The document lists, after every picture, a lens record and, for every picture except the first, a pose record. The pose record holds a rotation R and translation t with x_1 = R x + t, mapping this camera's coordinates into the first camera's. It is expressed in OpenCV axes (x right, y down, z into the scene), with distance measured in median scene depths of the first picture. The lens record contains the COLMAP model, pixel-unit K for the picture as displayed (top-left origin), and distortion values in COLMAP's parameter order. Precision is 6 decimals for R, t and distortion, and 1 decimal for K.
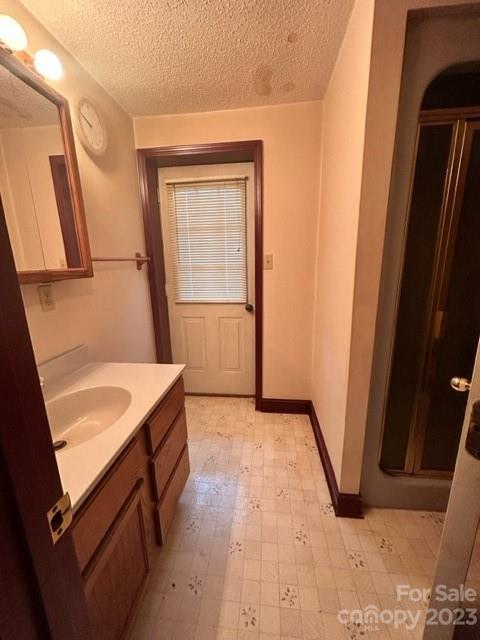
lens RADIAL K [[257.4, 0, 239.6], [0, 257.4, 319.4], [0, 0, 1]] dist [-0.000233, 0.000051]
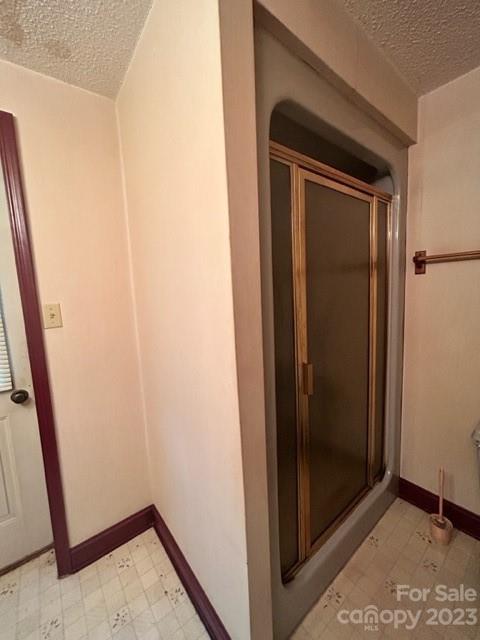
lens RADIAL K [[257.4, 0, 240.4], [0, 257.4, 319.8], [0, 0, 1]] dist [-0.000233, 0.000051]
pose [[0.715727, -0.090391, 0.692506, 0.008674], [0.181365, 0.981625, -0.059318, -0.096259], [-0.674419, 0.168052, 0.718970, 0.266531]]
